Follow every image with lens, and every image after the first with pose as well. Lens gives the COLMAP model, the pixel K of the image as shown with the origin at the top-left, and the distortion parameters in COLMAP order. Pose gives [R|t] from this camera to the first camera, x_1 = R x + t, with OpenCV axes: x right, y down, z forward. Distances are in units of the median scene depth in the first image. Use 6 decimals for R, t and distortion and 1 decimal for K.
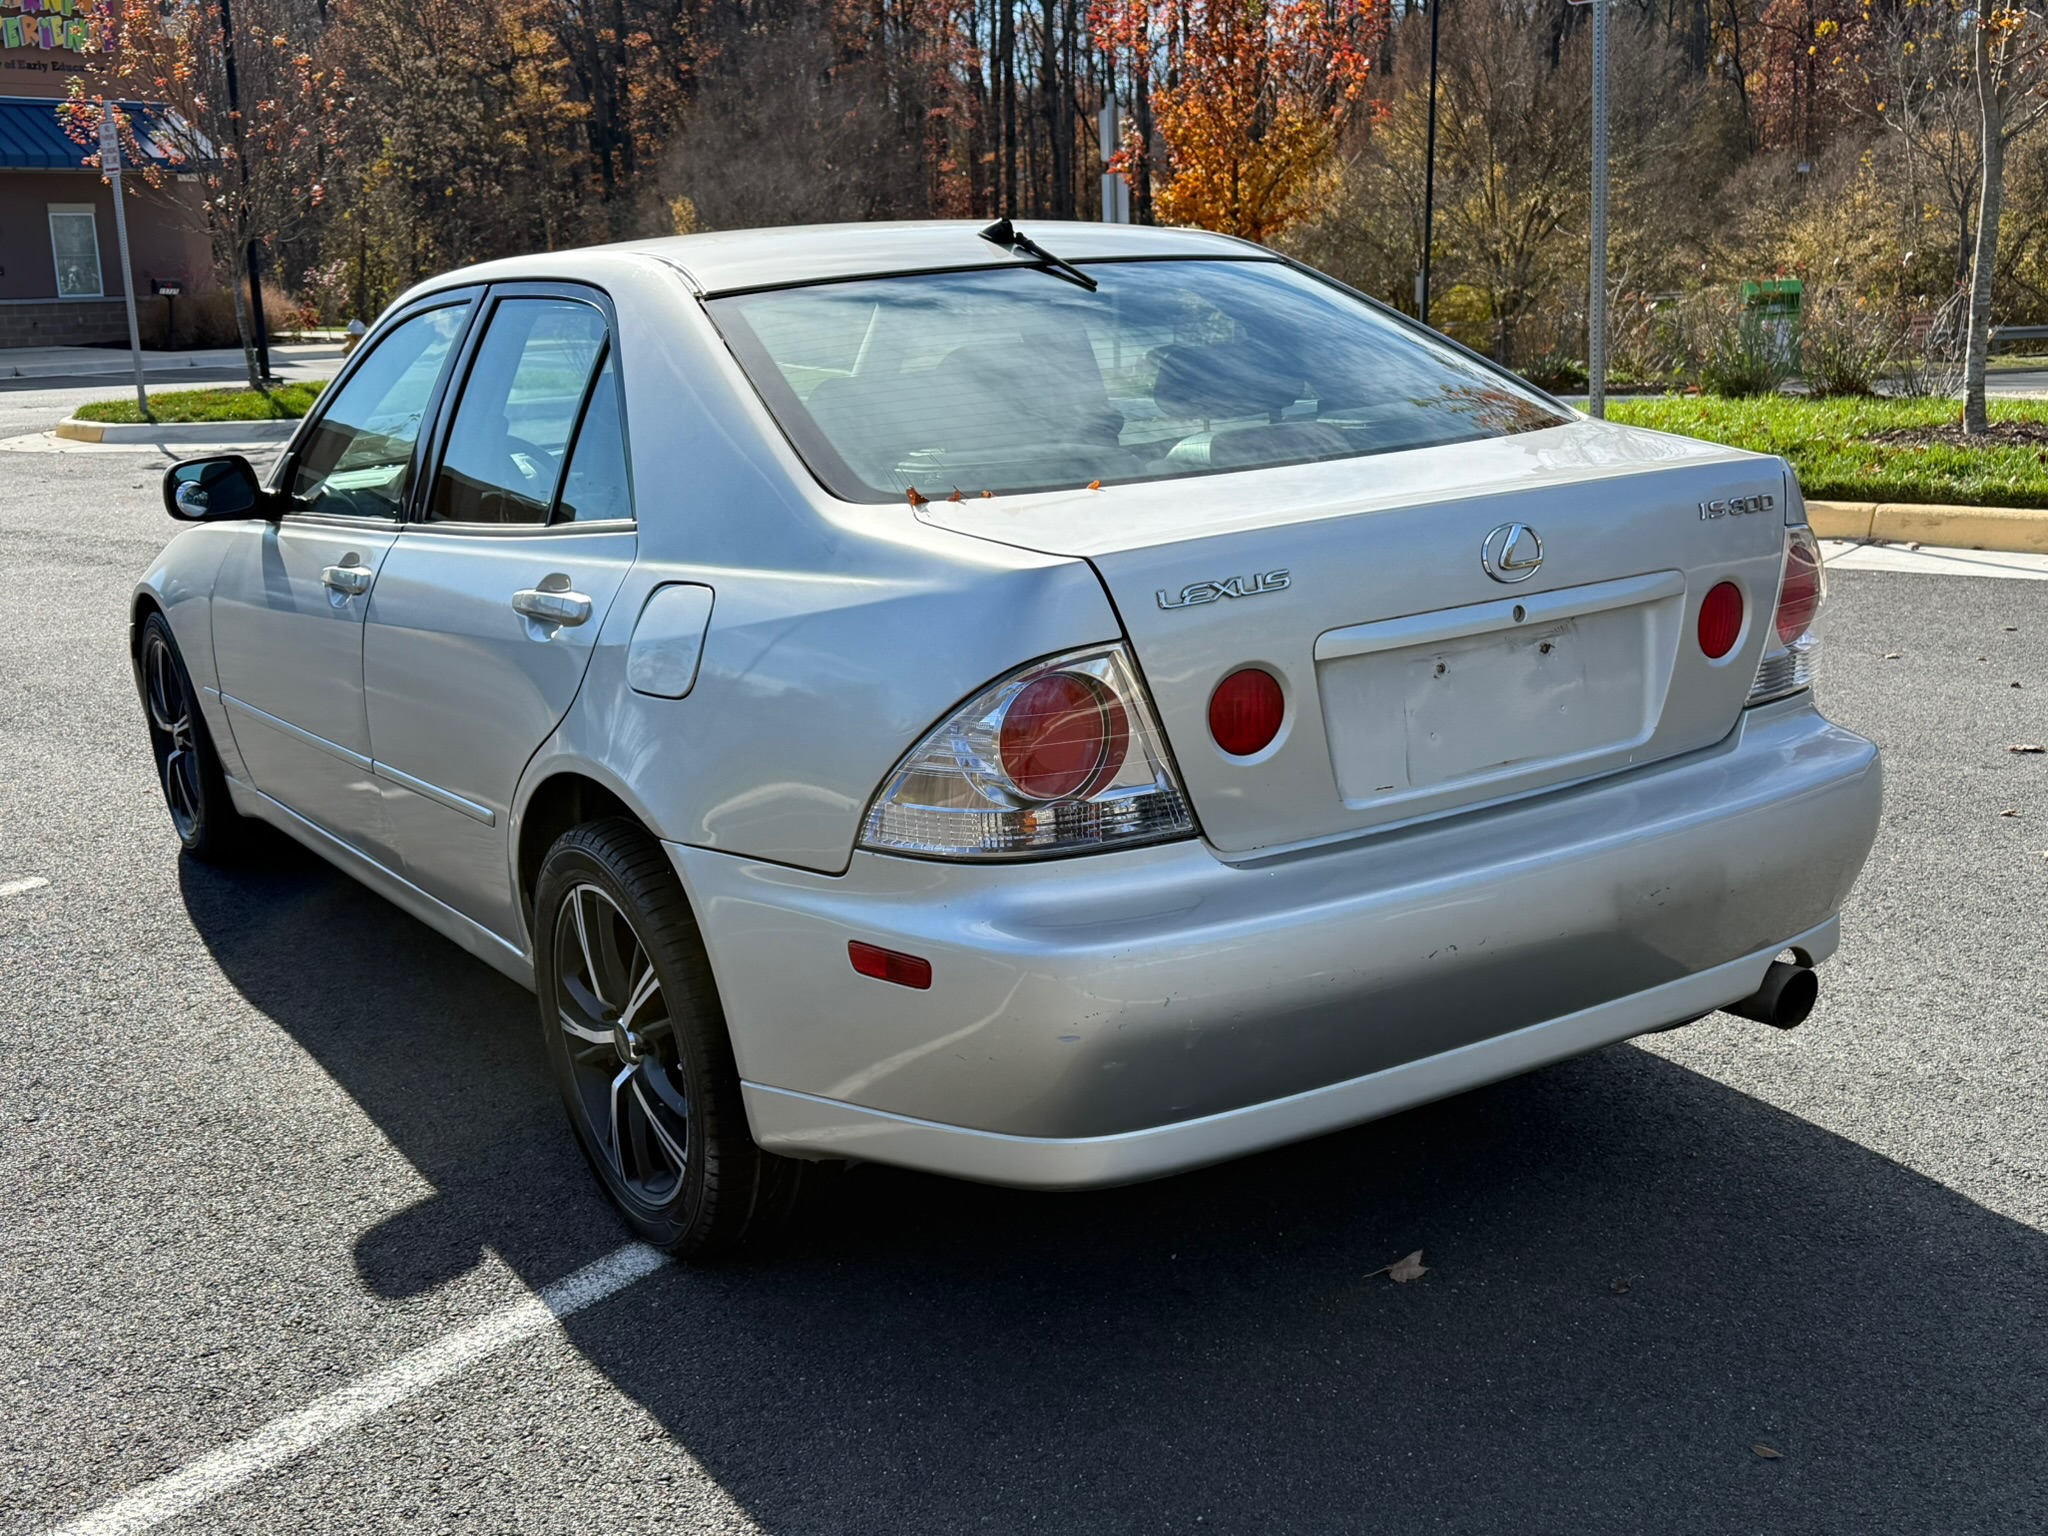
lens RADIAL K [[2210.6, 0, 1035.6], [0, 2210.6, 770.5], [0, 0, 1]] dist [0.131684, -0.273469]
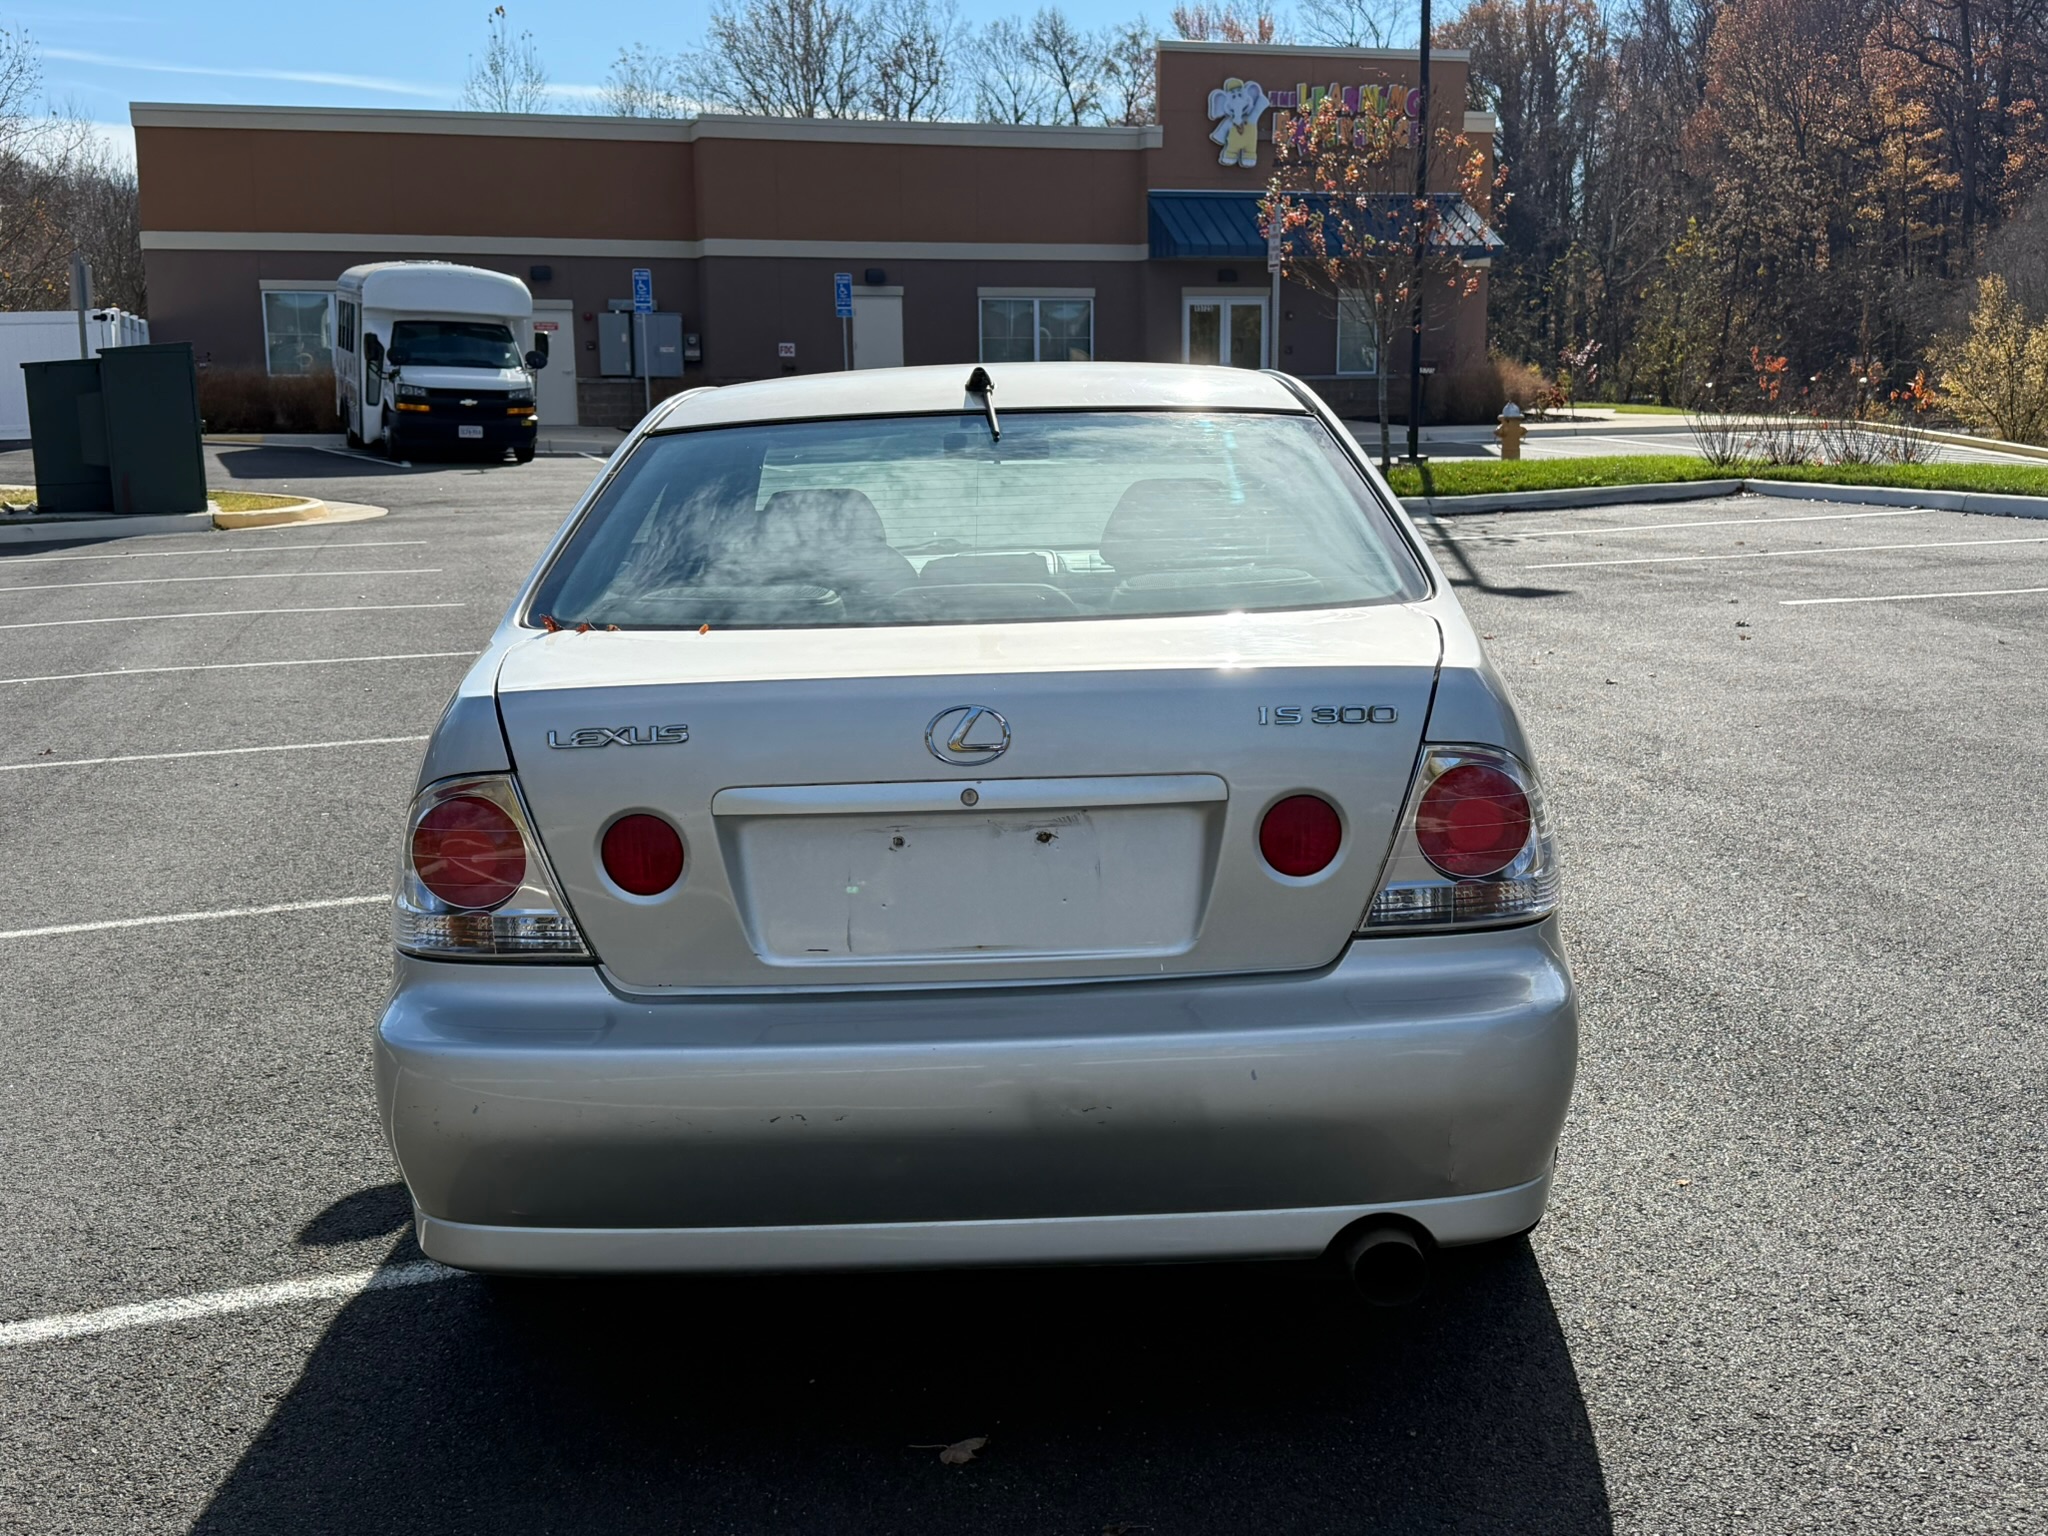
lens RADIAL K [[2210.6, 0, 1035.6], [0, 2210.6, 770.5], [0, 0, 1]] dist [0.131684, -0.273469]
pose [[0.834723, 0.118795, -0.537704, 0.097589], [-0.135871, 0.990695, 0.007949, -0.011957], [0.533645, 0.066423, 0.843096, 0.024935]]
